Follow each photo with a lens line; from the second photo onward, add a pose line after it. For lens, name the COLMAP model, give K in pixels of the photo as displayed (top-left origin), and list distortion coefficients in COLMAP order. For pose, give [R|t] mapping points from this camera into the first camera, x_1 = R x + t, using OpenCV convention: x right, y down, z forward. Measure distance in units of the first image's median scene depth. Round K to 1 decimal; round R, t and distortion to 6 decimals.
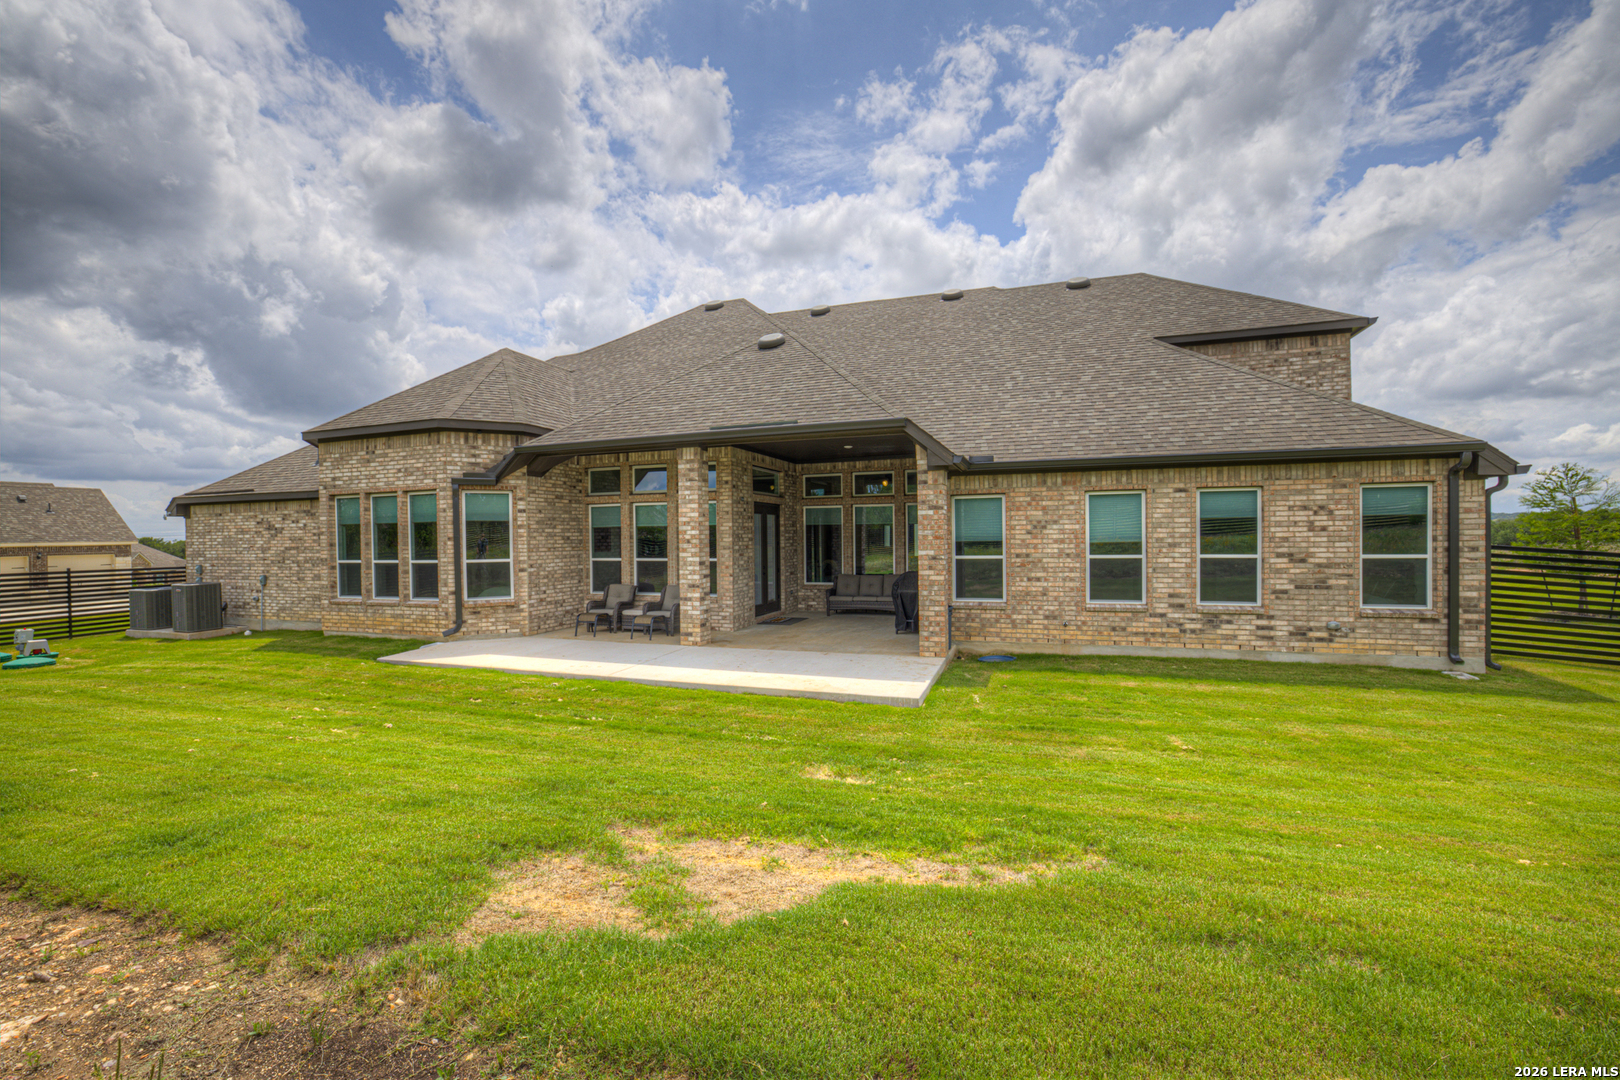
lens RADIAL K [[694.0, 0, 800.7], [0, 694.0, 530.9], [0, 0, 1]] dist [-0.043062, 0.016224]
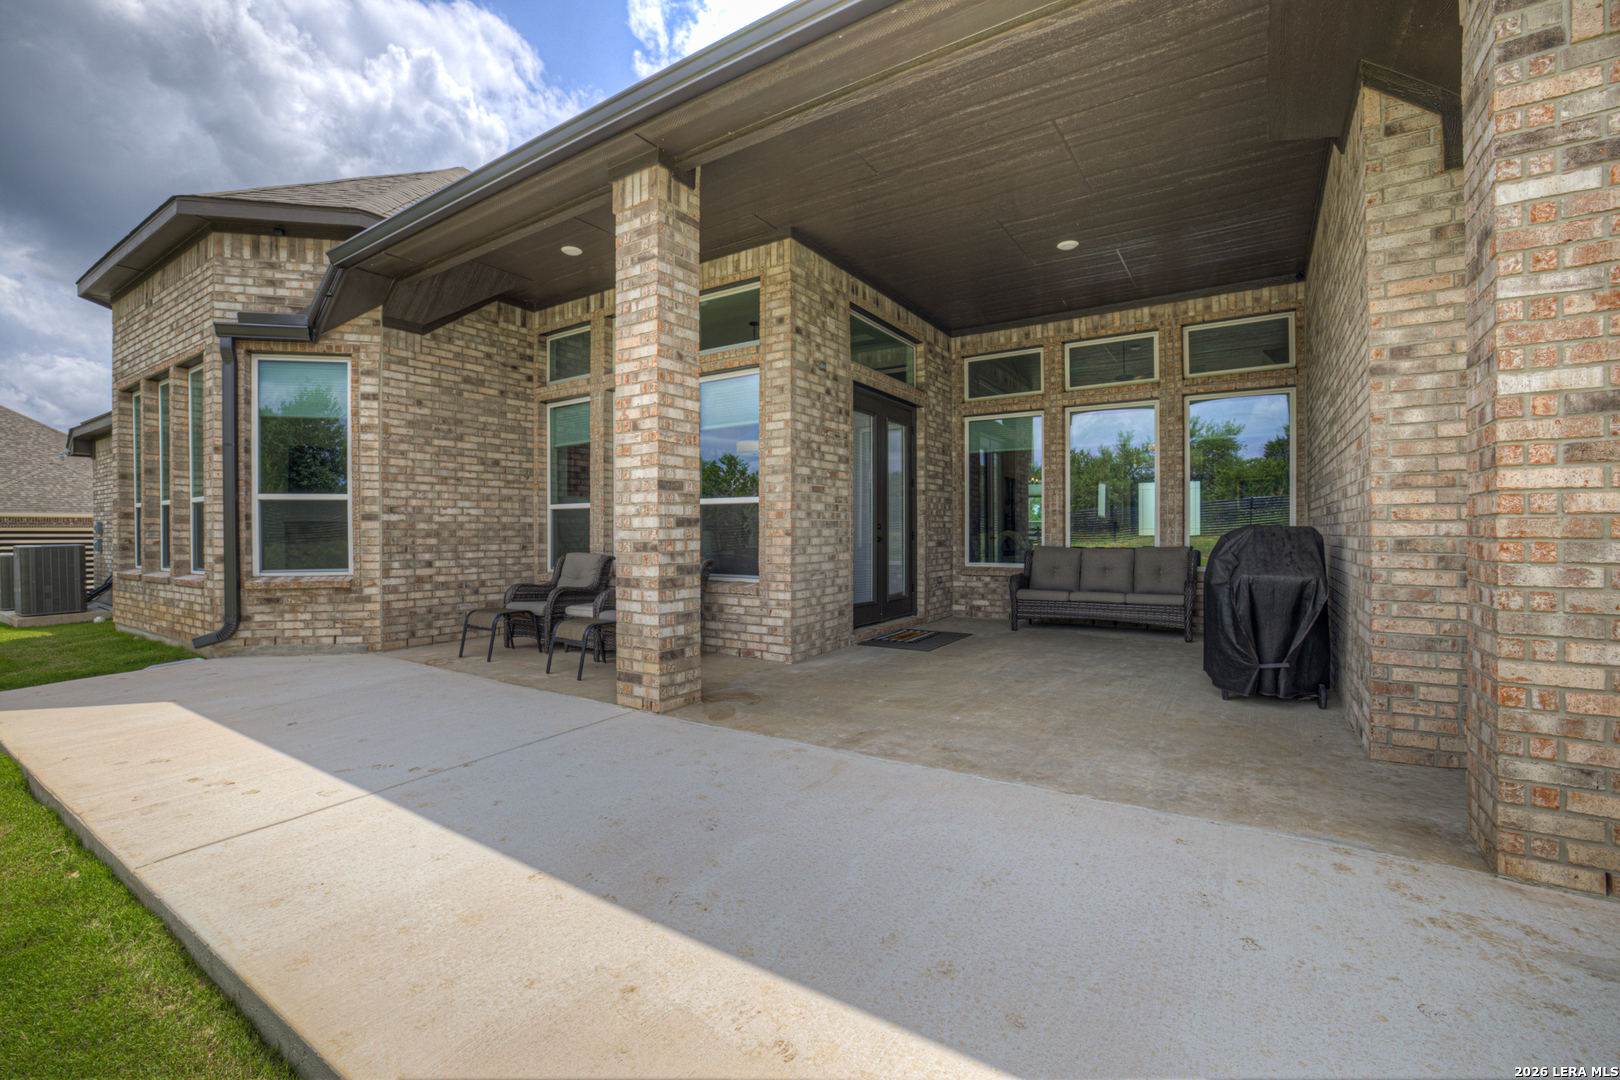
lens RADIAL K [[694.0, 0, 800.7], [0, 694.0, 530.9], [0, 0, 1]] dist [-0.043062, 0.016224]
pose [[0.971961, 0.008420, -0.234991, 0.009295], [-0.006707, 0.999945, 0.008090, 0.060689], [0.235046, -0.006287, 0.971964, 0.598318]]
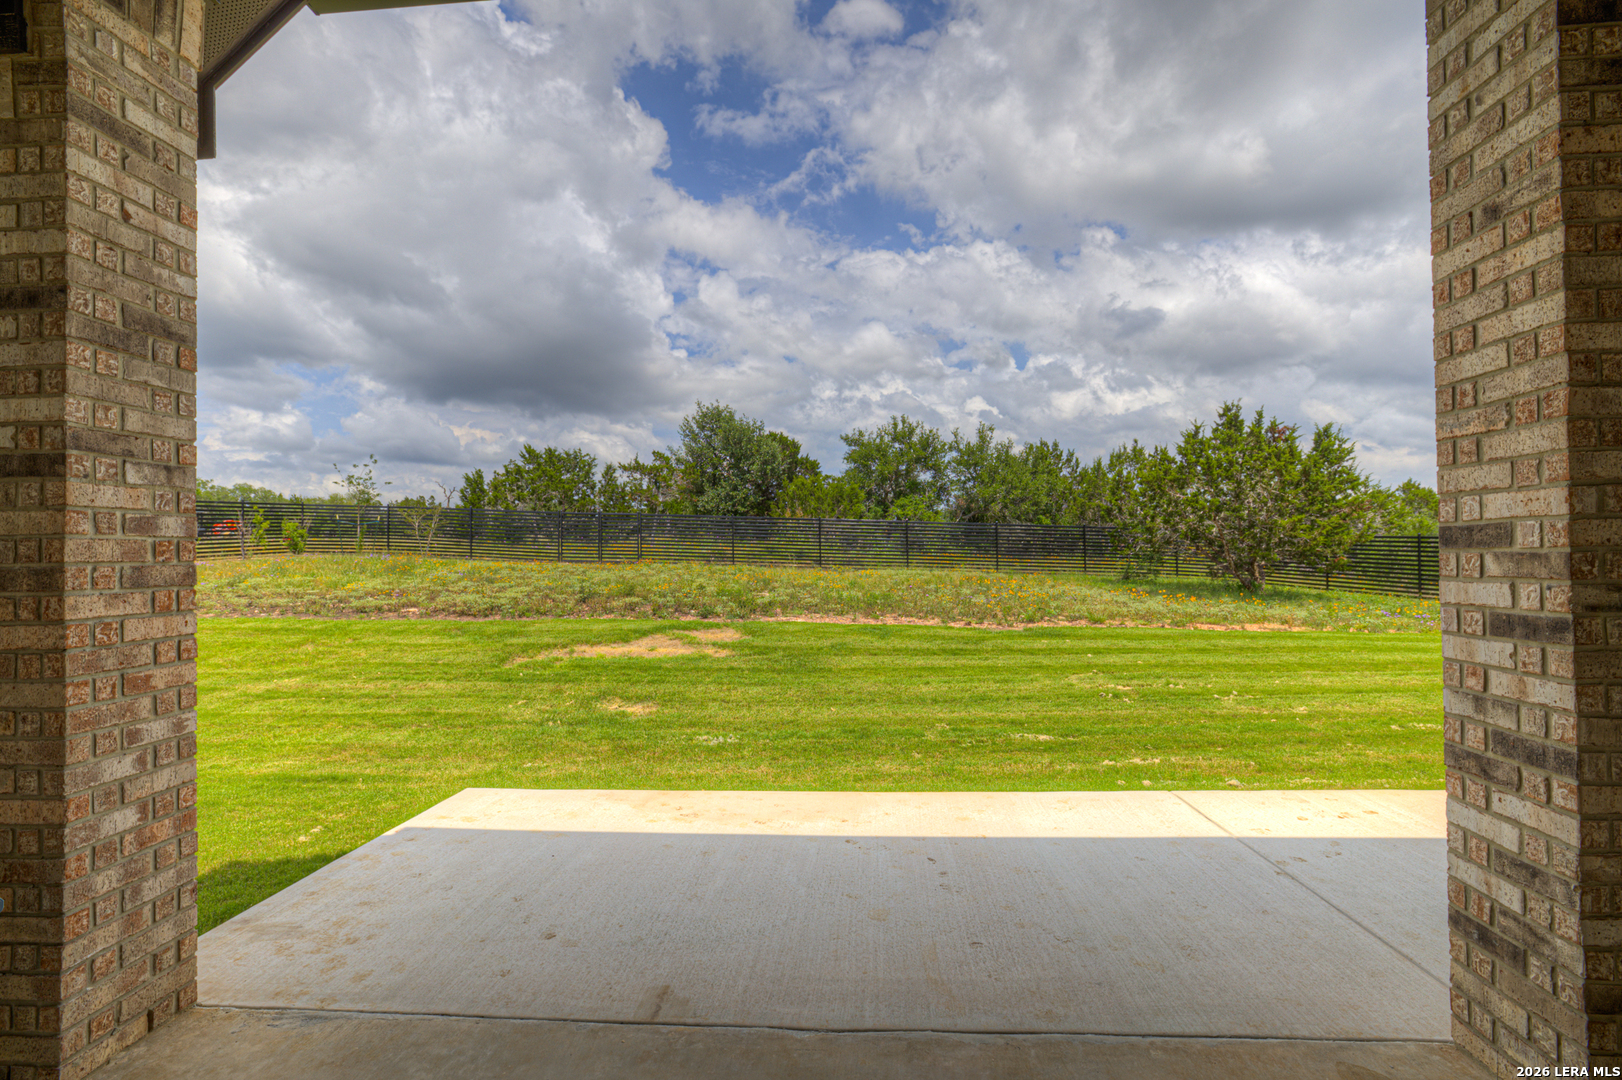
lens RADIAL K [[750.5, 0, 812.9], [0, 750.5, 545.3], [0, 0, 1]] dist [-0.000893, -0.000018]
pose [[-0.963280, 0.021051, -0.267673, 0.041332], [0.026114, 0.999541, -0.015366, 0.042878], [0.267226, -0.021792, -0.963387, 1.016122]]
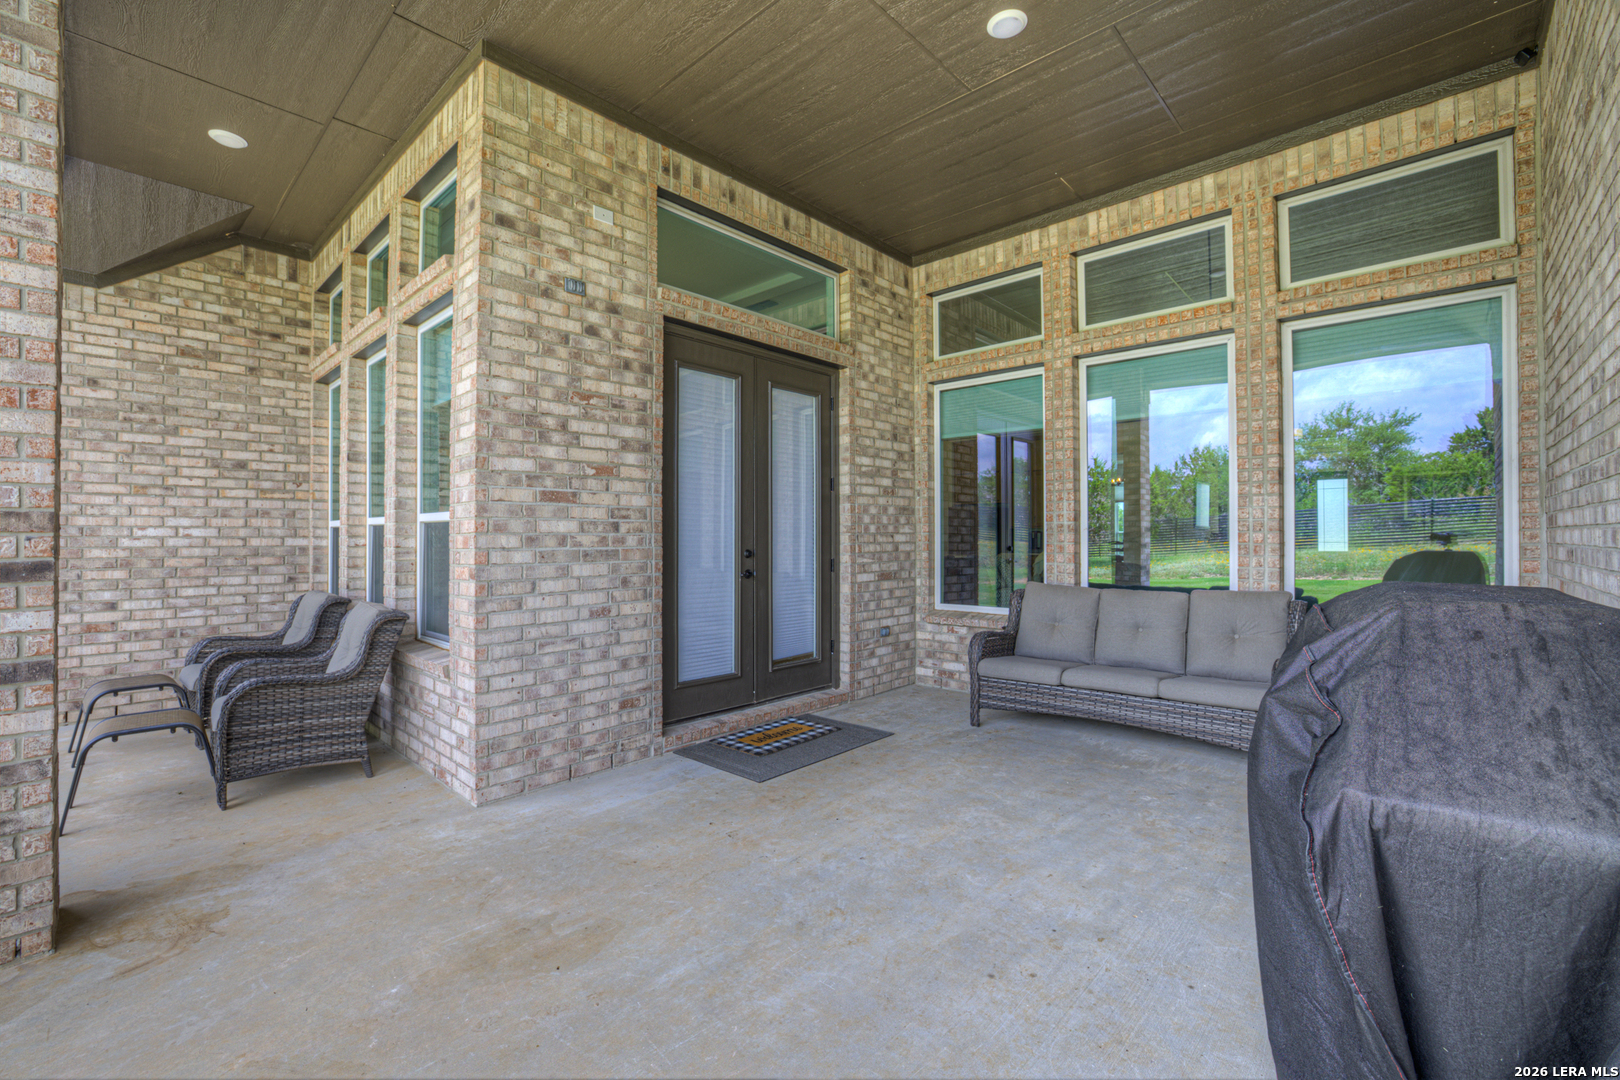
lens RADIAL K [[694.0, 0, 800.7], [0, 694.0, 530.9], [0, 0, 1]] dist [-0.043062, 0.016224]
pose [[0.917831, 0.003805, -0.396953, 0.105189], [-0.004160, 0.999991, -0.000034, 0.049357], [0.396950, 0.001683, 0.917839, 0.847213]]
